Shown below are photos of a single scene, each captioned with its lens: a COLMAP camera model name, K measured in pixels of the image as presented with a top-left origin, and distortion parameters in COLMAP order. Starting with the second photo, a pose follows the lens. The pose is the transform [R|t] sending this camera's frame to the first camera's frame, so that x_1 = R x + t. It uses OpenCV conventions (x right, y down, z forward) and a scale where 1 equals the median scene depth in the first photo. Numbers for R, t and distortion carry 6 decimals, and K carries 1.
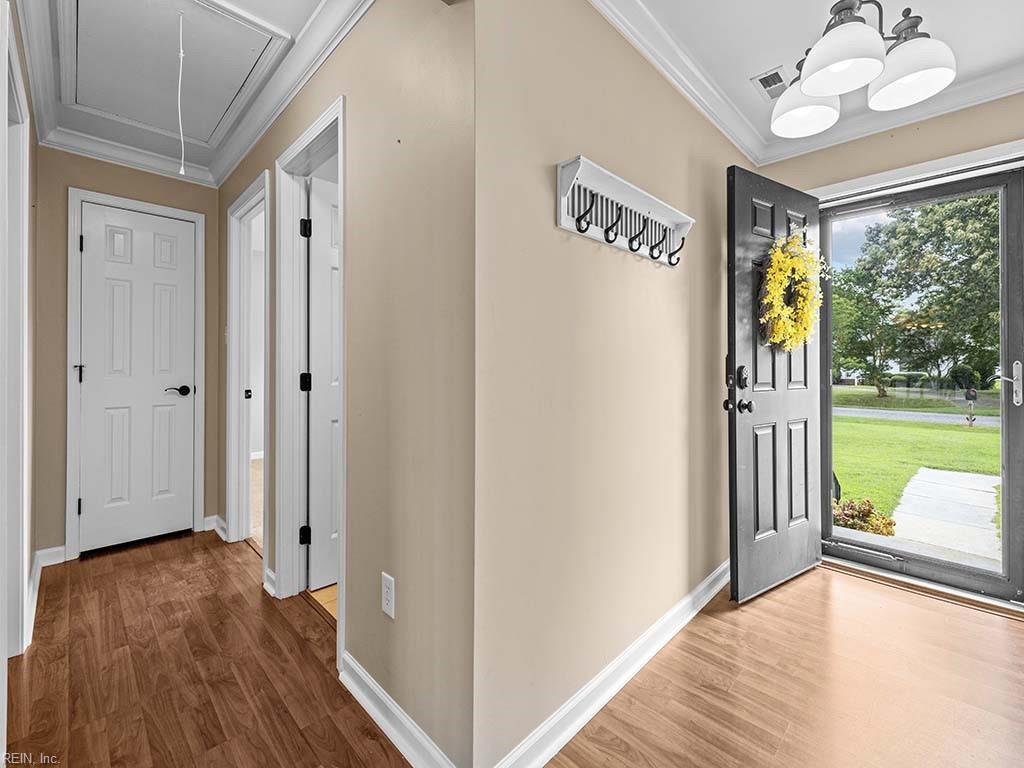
lens RADIAL K [[438.8, 0, 496.1], [0, 438.8, 359.7], [0, 0, 1]] dist [0.002049, 0.000014]
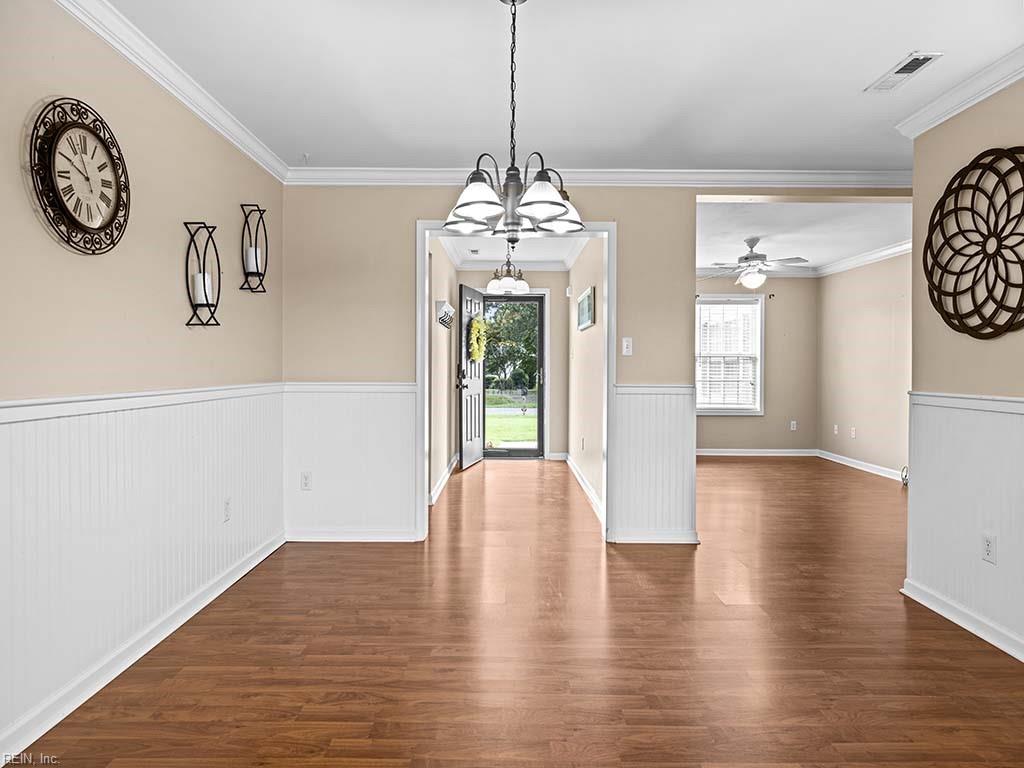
lens RADIAL K [[577.8, 0, 512.8], [0, 577.8, 367.0], [0, 0, 1]] dist [0.001207, 0.001693]
pose [[0.691829, 0.003448, 0.722053, -1.463775], [-0.009670, 0.999943, 0.004489, -0.014144], [-0.721996, -0.010088, 0.691823, -1.304234]]
